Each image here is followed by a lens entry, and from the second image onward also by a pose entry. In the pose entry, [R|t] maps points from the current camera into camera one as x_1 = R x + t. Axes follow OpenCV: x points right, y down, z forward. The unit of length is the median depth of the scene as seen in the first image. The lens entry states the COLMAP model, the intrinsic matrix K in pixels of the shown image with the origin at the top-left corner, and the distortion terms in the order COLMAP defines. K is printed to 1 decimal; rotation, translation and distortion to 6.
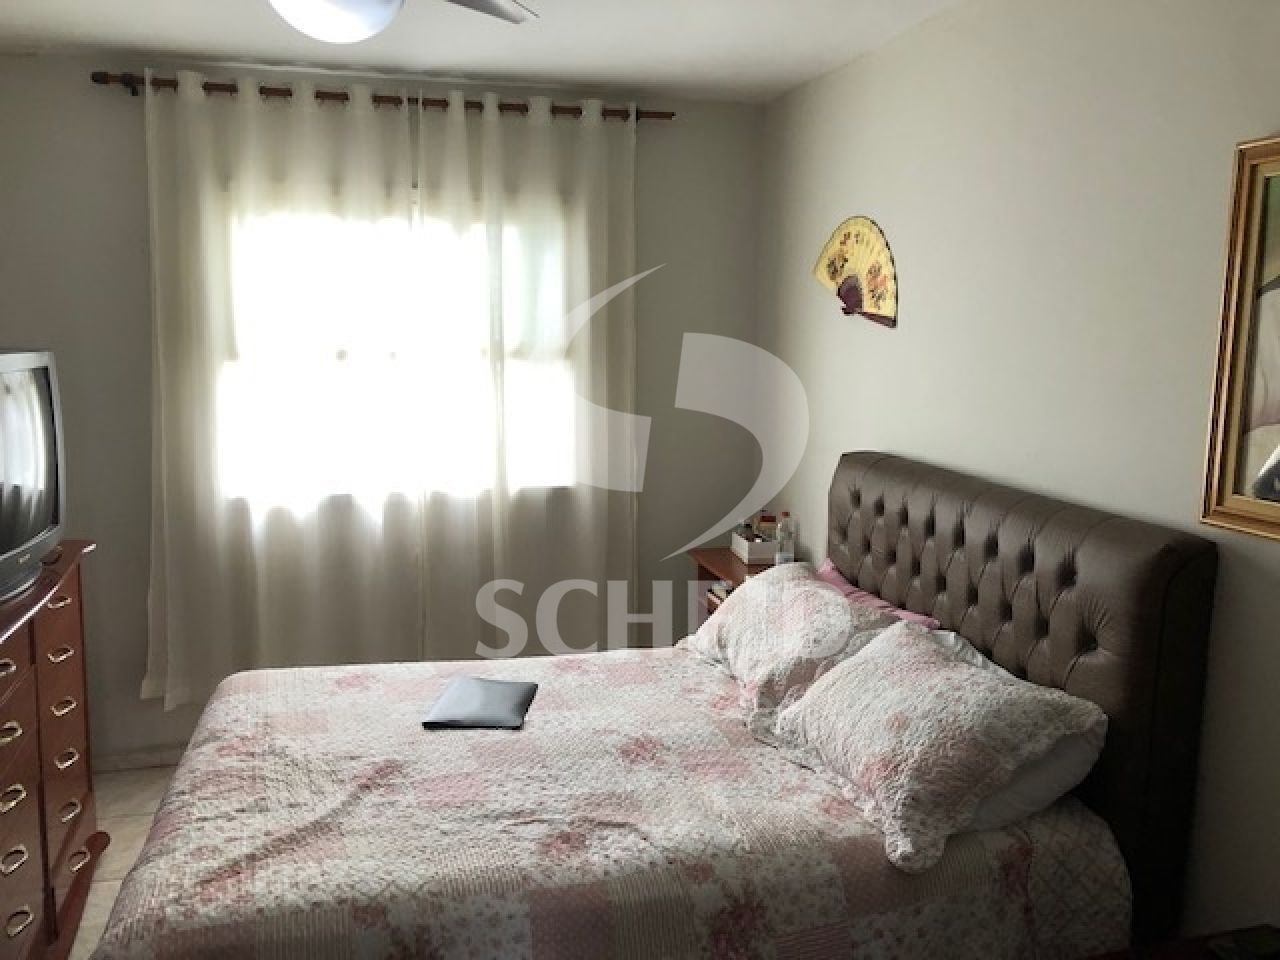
lens RADIAL K [[1055.7, 0, 640.0], [0, 1055.7, 480.0], [0, 0, 1]] dist [0.035564, -0.056029]
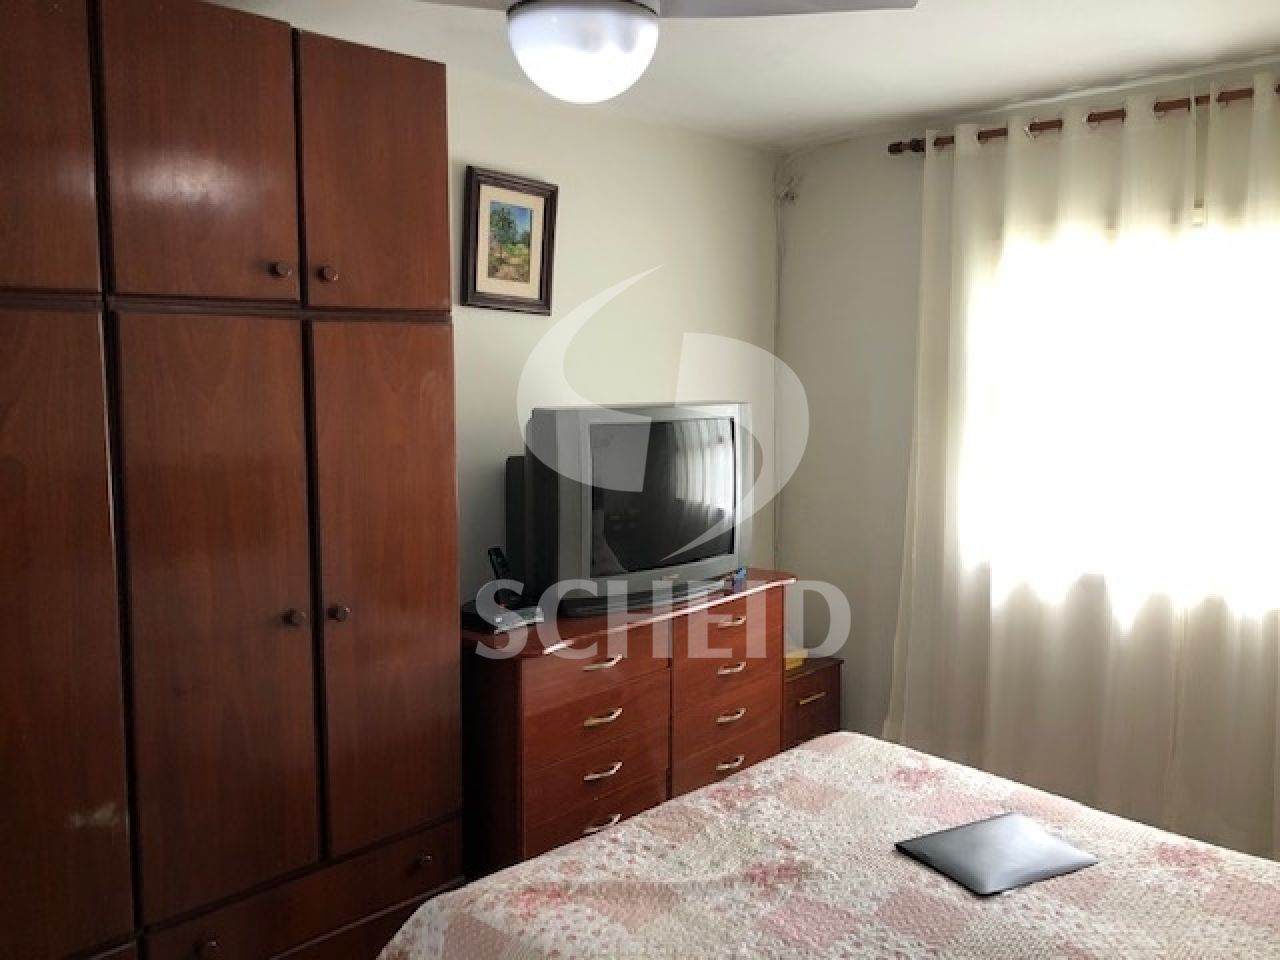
lens RADIAL K [[1060.7, 0, 642.1], [0, 1060.7, 453.0], [0, 0, 1]] dist [-0.005365, 0.011811]
pose [[0.509606, 0.049340, -0.858992, 0.354192], [-0.125475, 0.991943, -0.017462, -0.030960], [0.851210, 0.116681, 0.511691, 0.336188]]
